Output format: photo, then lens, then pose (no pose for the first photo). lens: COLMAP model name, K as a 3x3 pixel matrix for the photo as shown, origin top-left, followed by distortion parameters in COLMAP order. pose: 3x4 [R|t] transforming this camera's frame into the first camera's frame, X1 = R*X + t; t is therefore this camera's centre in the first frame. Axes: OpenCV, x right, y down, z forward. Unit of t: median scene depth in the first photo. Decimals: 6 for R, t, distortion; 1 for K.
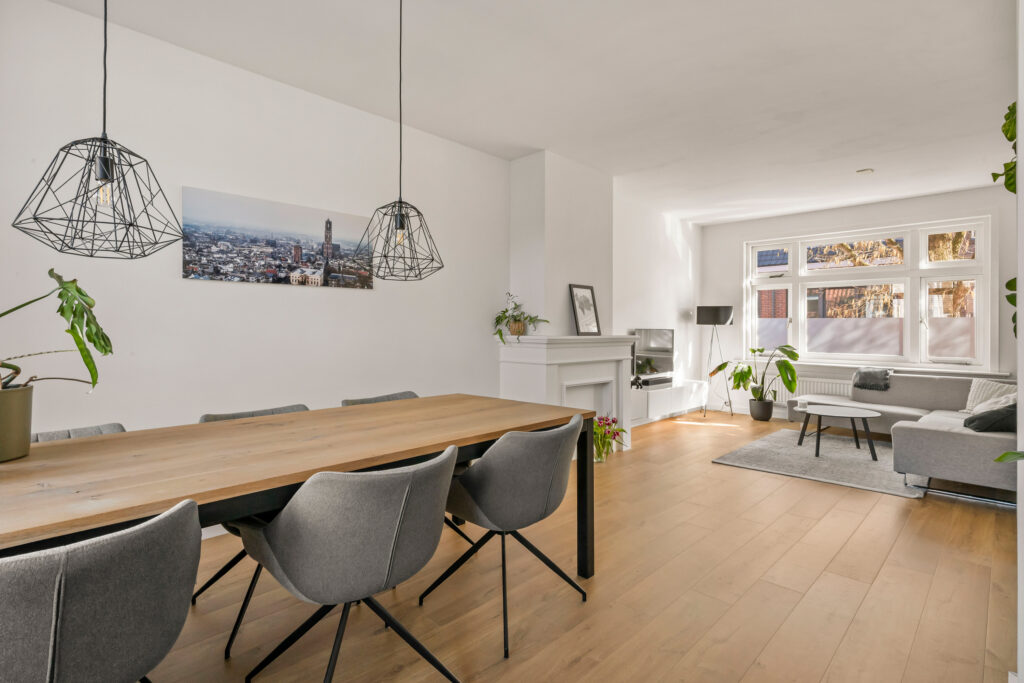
lens RADIAL K [[492.9, 0, 508.6], [0, 492.9, 325.8], [0, 0, 1]] dist [0.002524, -0.000340]
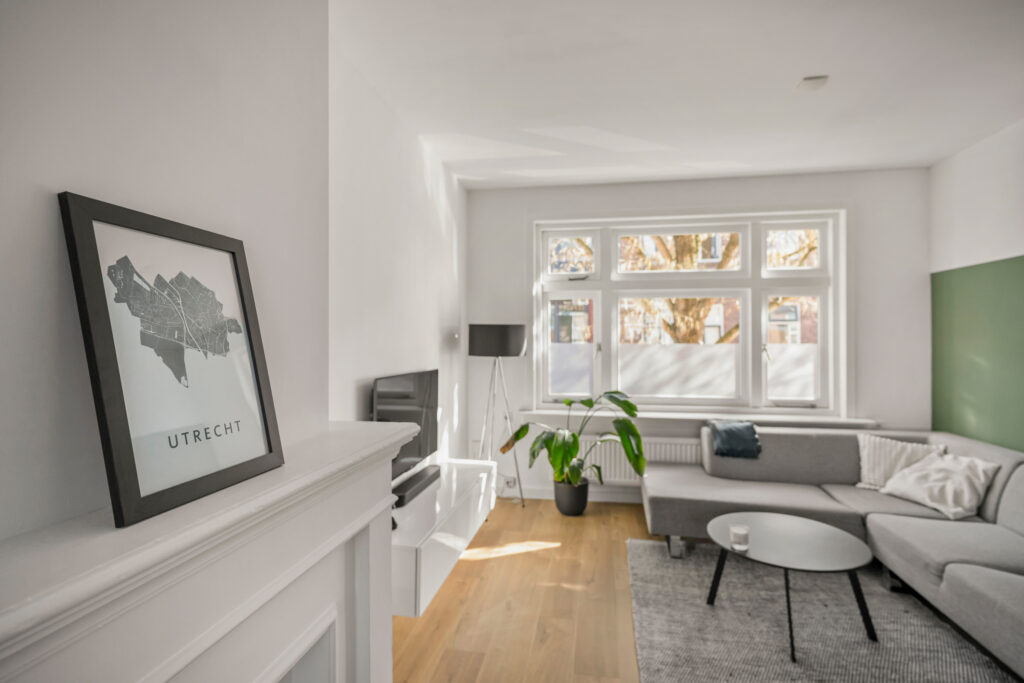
lens RADIAL K [[492.9, 0, 511.2], [0, 492.9, 337.0], [0, 0, 1]] dist [0.002524, -0.000340]
pose [[0.819595, -0.004149, 0.572929, 0.144077], [0.003638, 0.999991, 0.002037, -0.037383], [-0.572932, 0.000415, 0.819603, 0.758858]]
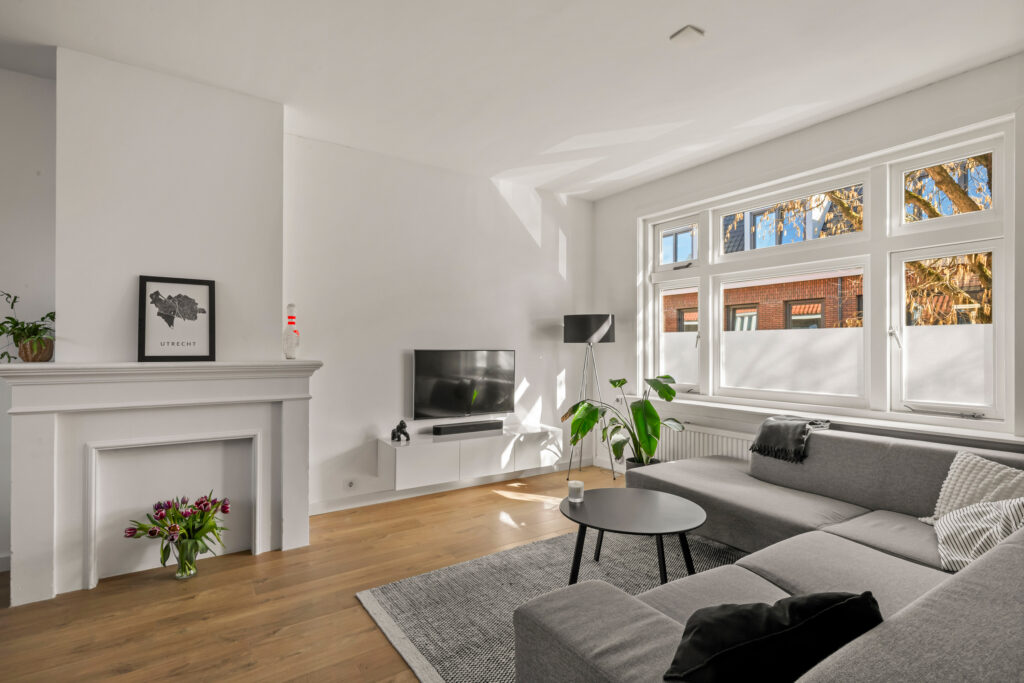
lens RADIAL K [[492.9, 0, 508.2], [0, 492.9, 345.1], [0, 0, 1]] dist [0.002524, -0.000340]
pose [[0.980859, -0.005599, -0.194641, 0.651791], [0.005178, 0.999983, -0.002672, 0.003403], [0.194653, 0.001613, 0.980871, 0.477862]]
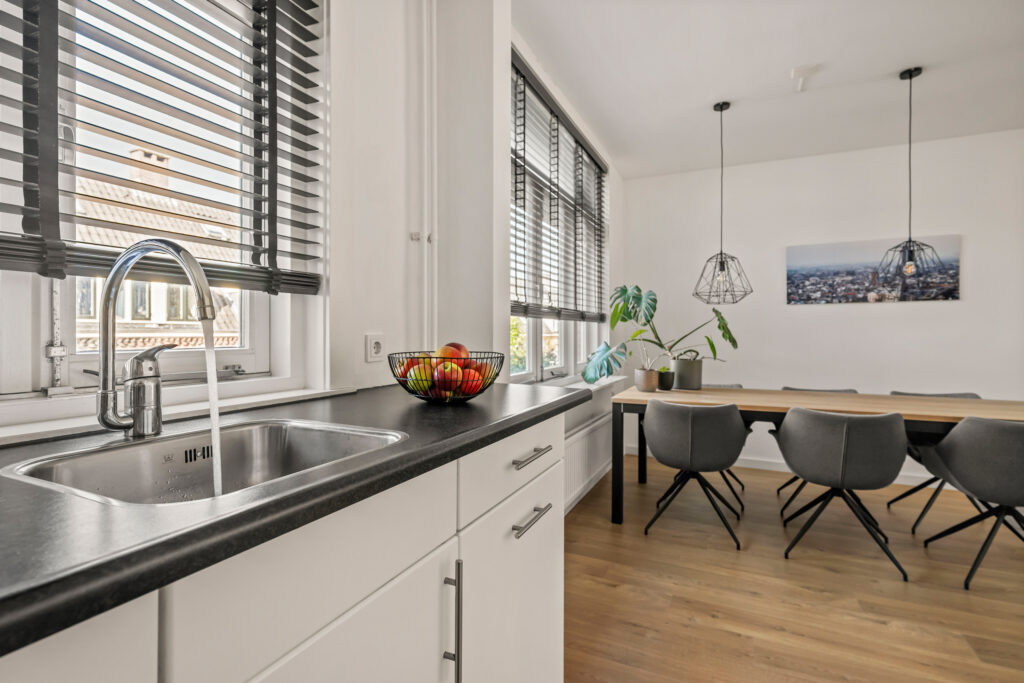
lens RADIAL K [[492.9, 0, 504.5], [0, 492.9, 340.9], [0, 0, 1]] dist [0.002524, -0.000340]
pose [[0.321879, 0.010006, -0.946728, 0.320997], [0.002331, 0.999933, 0.011361, 0.000509], [0.946778, -0.005864, 0.321834, -0.216503]]
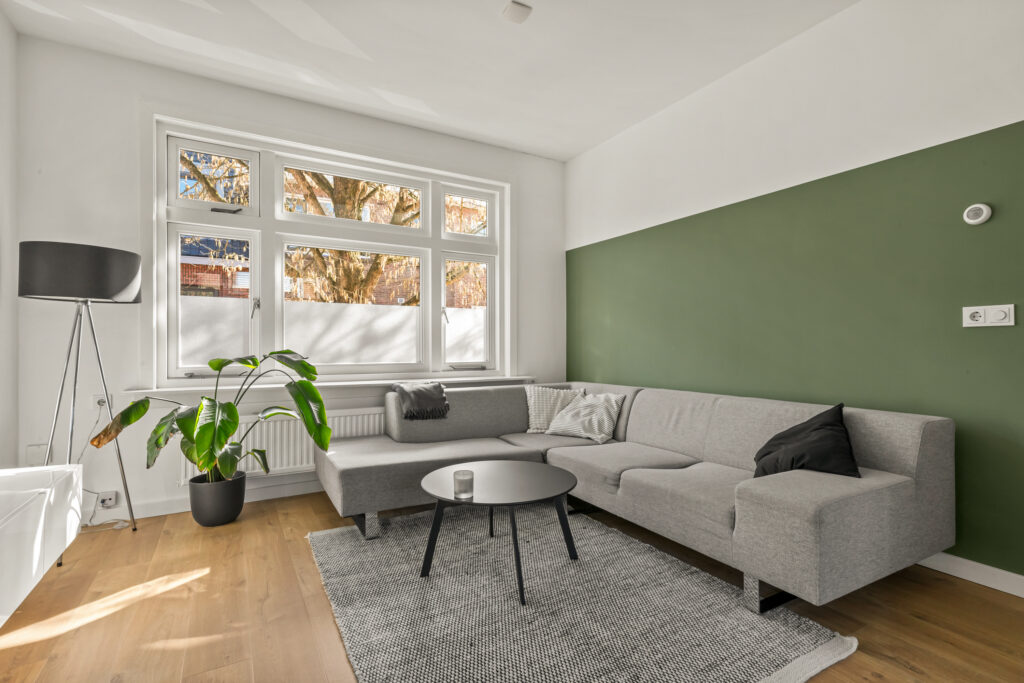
lens RADIAL K [[492.9, 0, 511.5], [0, 492.9, 344.6], [0, 0, 1]] dist [0.002524, -0.000340]
pose [[0.256215, -0.001166, 0.966619, 0.213875], [-0.001584, 0.999997, 0.001627, 0.044143], [-0.966618, -0.001948, 0.256213, 0.885198]]
